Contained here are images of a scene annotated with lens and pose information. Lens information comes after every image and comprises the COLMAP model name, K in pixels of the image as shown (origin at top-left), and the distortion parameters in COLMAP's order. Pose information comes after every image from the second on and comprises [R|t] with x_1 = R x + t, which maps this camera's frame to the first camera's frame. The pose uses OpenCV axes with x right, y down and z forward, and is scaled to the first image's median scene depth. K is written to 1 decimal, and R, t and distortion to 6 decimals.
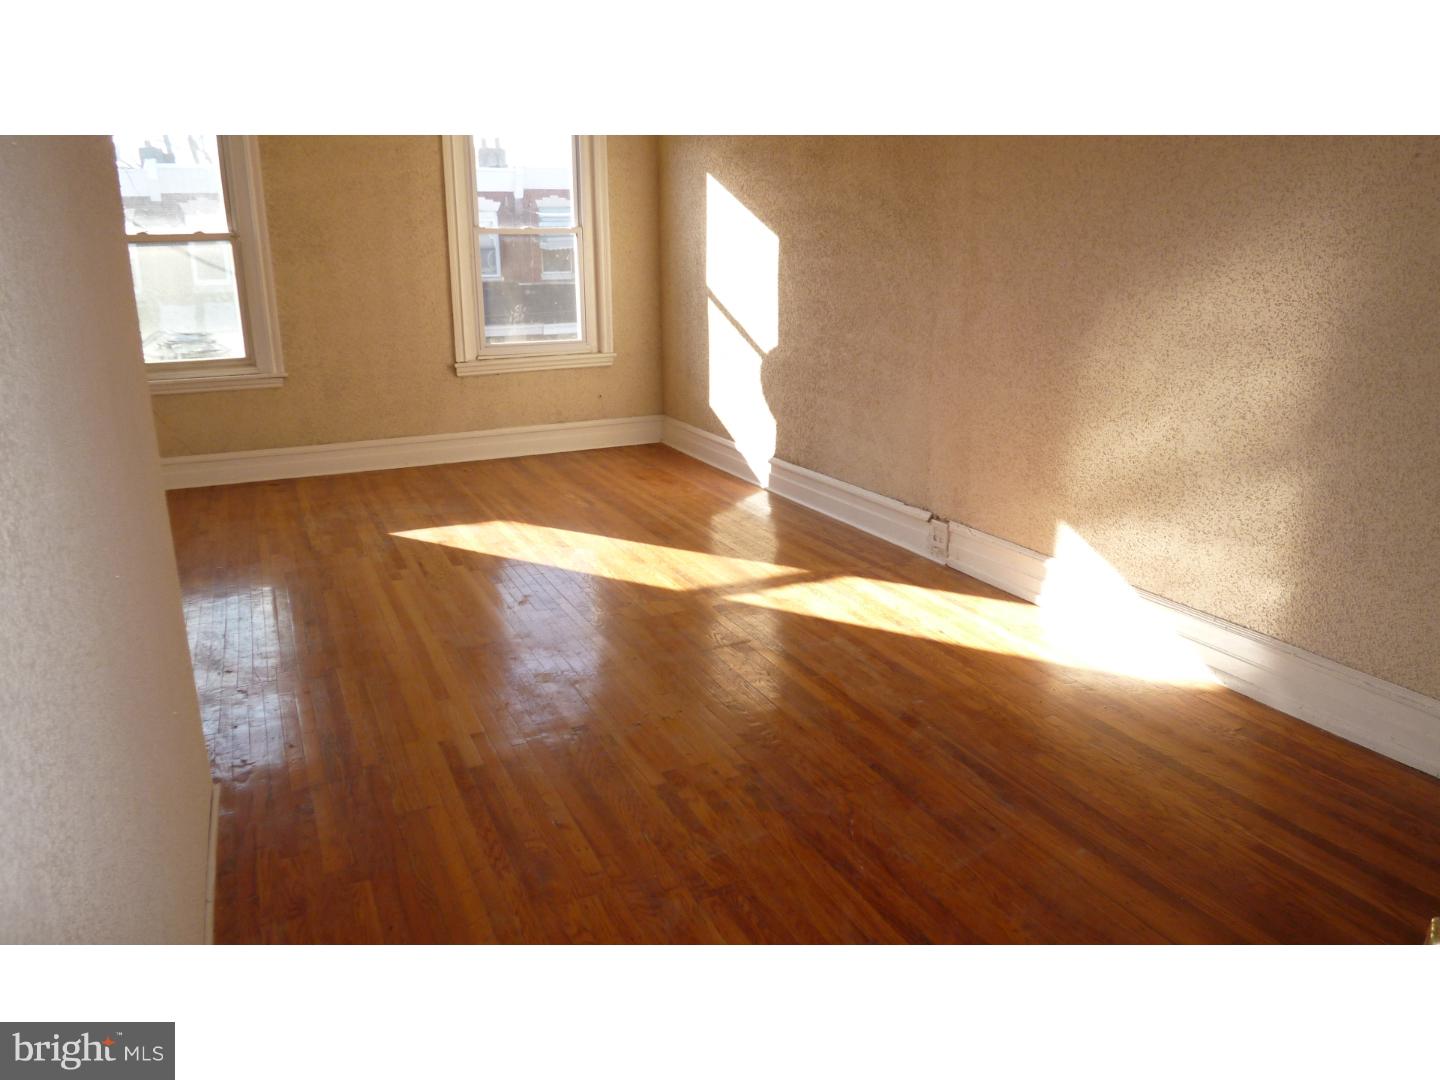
lens RADIAL K [[1039.2, 0, 720.0], [0, 1039.2, 540.0], [0, 0, 1]] dist [-0.050840, 0.005213]
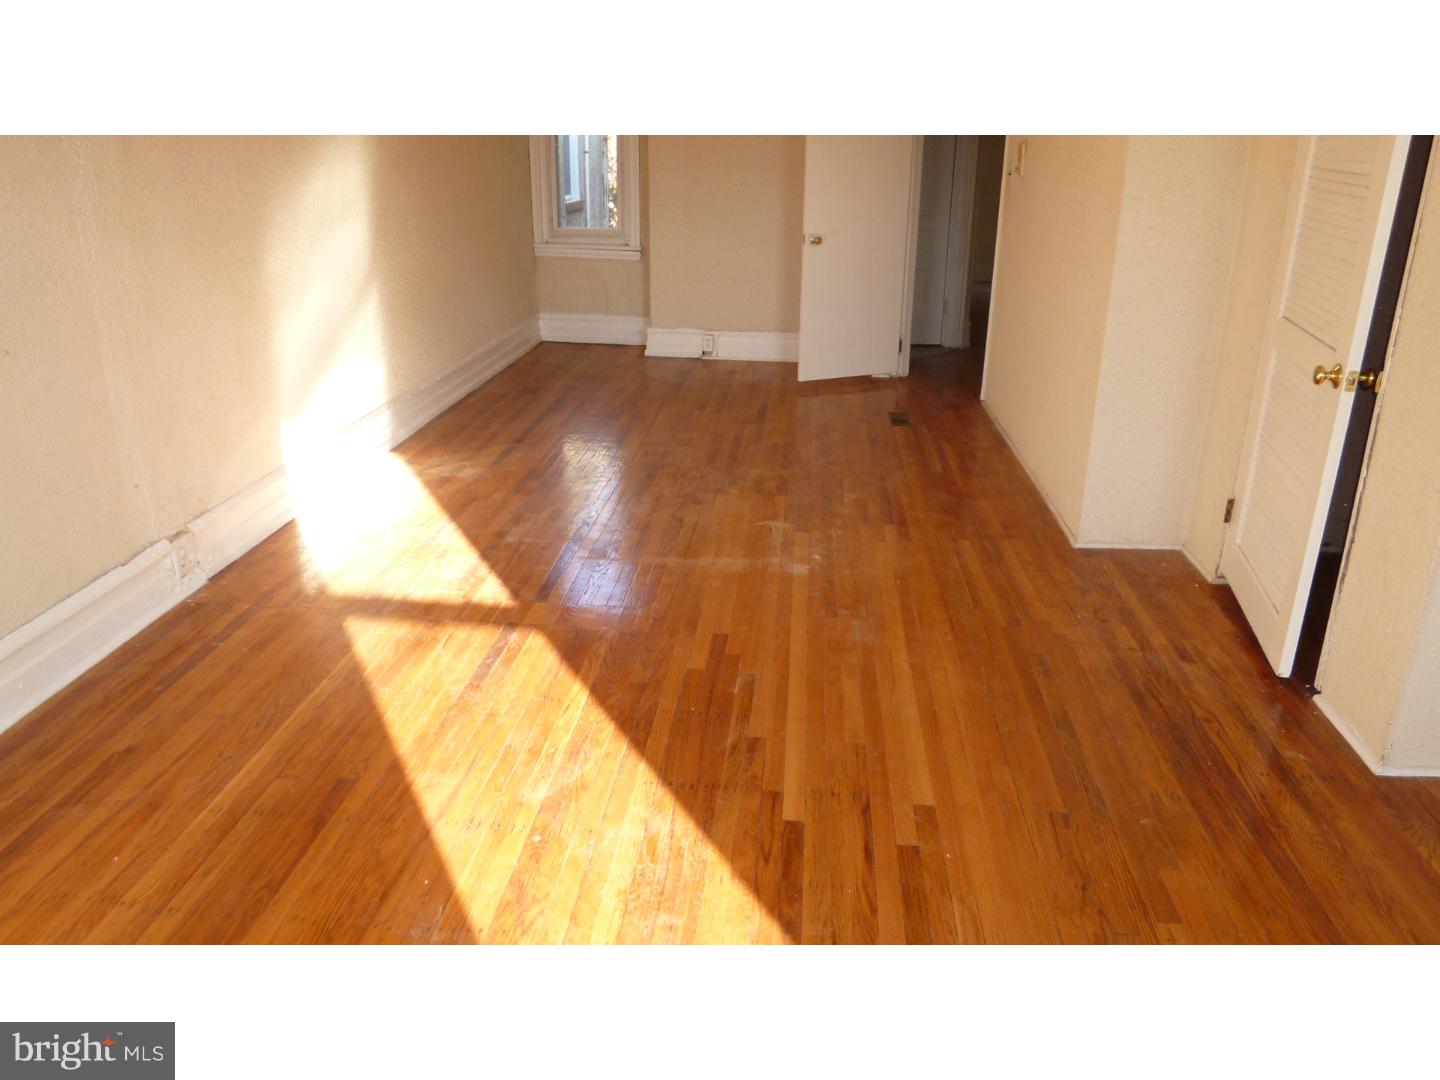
lens RADIAL K [[1039.2, 0, 720.0], [0, 1039.2, 540.0], [0, 0, 1]] dist [-0.050840, 0.005213]
pose [[-0.869127, -0.169349, 0.464692, -0.314031], [0.135520, 0.822053, 0.553049, -0.256555], [-0.475660, 0.543646, -0.691518, 0.949680]]
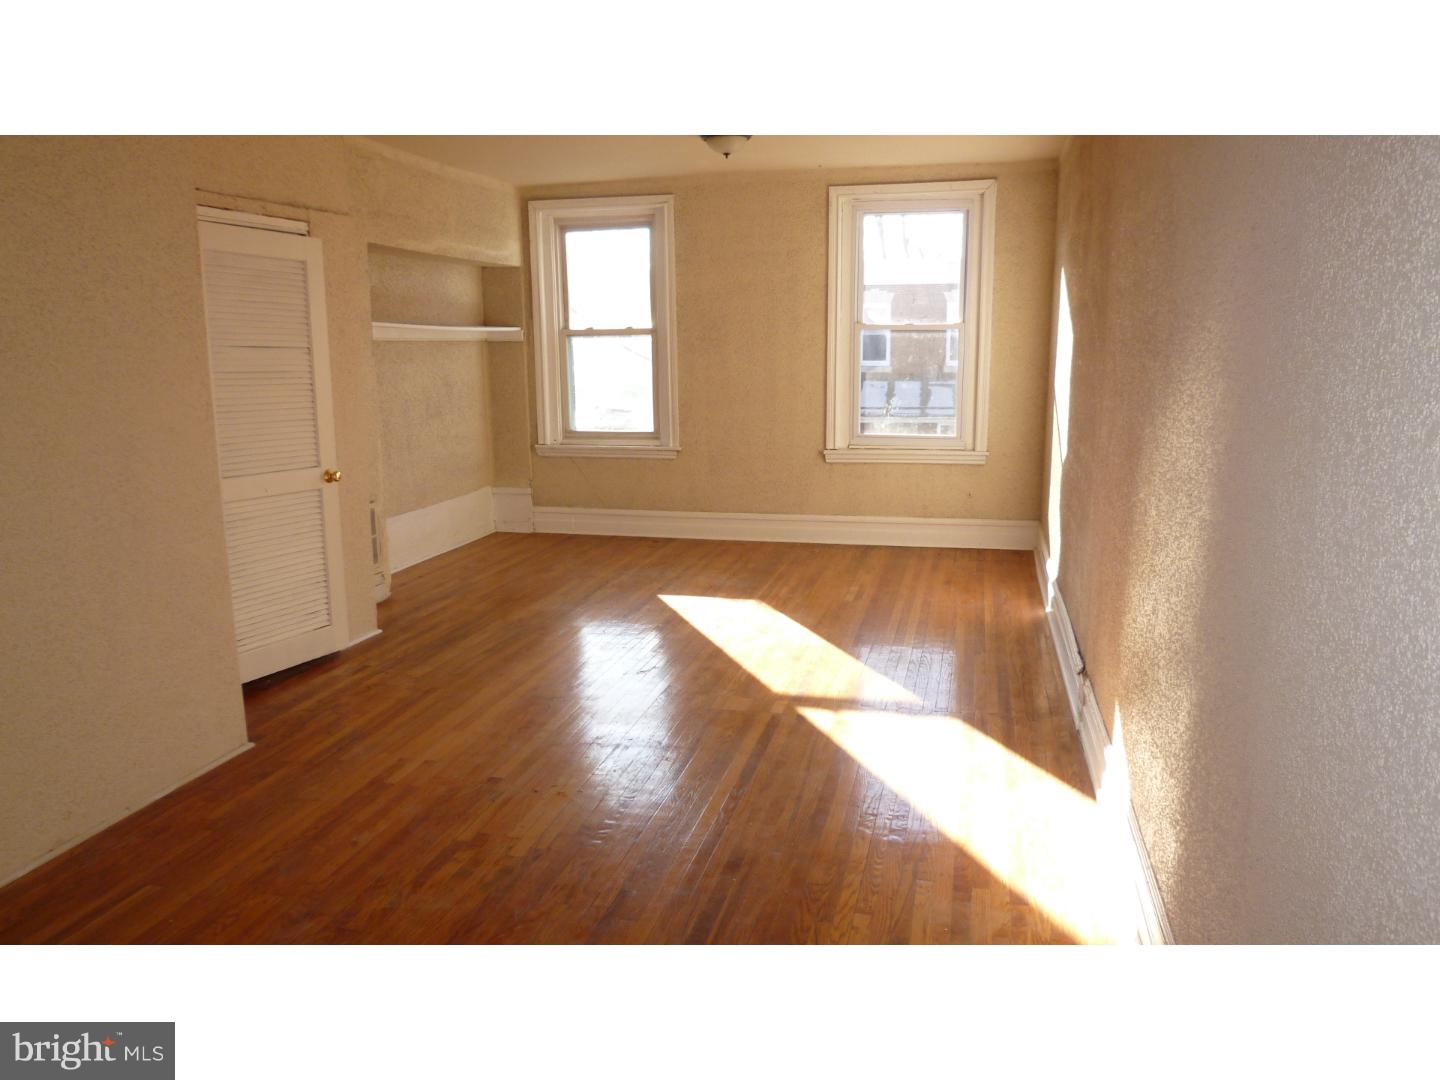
lens RADIAL K [[1039.2, 0, 720.0], [0, 1039.2, 540.0], [0, 0, 1]] dist [-0.050840, 0.005213]
pose [[0.784340, 0.119761, -0.608661, 0.342070], [-0.167506, 0.985627, -0.021919, -0.042809], [0.597288, 0.119146, 0.793128, 0.117070]]
